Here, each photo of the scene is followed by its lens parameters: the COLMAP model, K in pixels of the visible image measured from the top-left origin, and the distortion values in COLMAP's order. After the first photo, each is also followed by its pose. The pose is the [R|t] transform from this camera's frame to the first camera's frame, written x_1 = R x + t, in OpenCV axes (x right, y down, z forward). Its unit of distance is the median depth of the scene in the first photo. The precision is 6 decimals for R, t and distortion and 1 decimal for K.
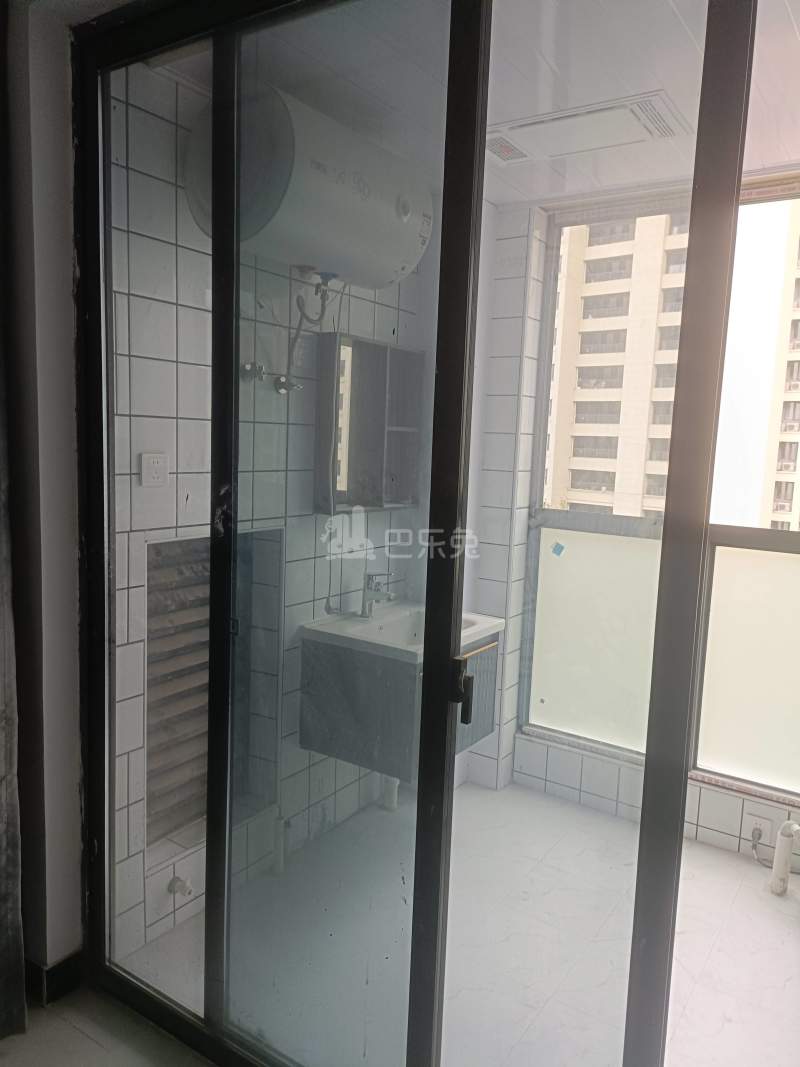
lens RADIAL K [[785.8, 0, 400.0], [0, 785.8, 533.5], [0, 0, 1]] dist [0.034532, -0.007046]
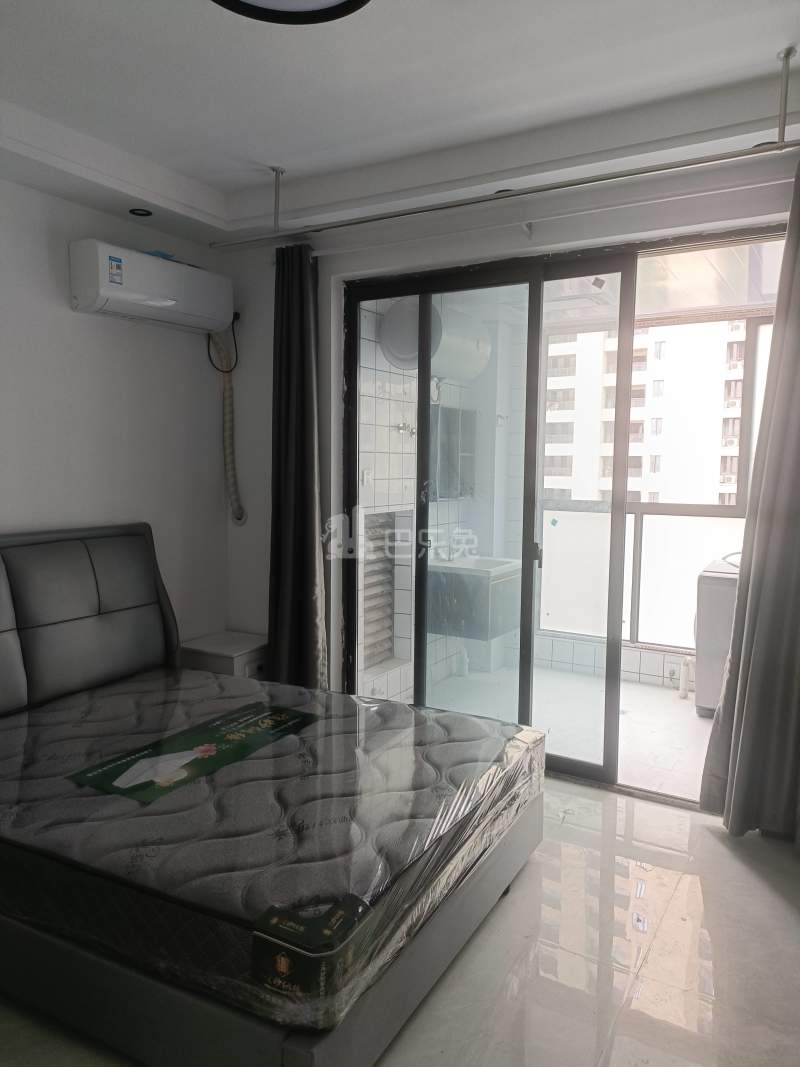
lens RADIAL K [[779.4, 0, 404.1], [0, 779.4, 551.4], [0, 0, 1]] dist [0.040285, -0.001183]
pose [[0.997740, -0.039119, 0.054624, -0.348307], [0.039619, 0.999182, -0.008094, 0.133807], [-0.054263, 0.010240, 0.998474, -1.065885]]
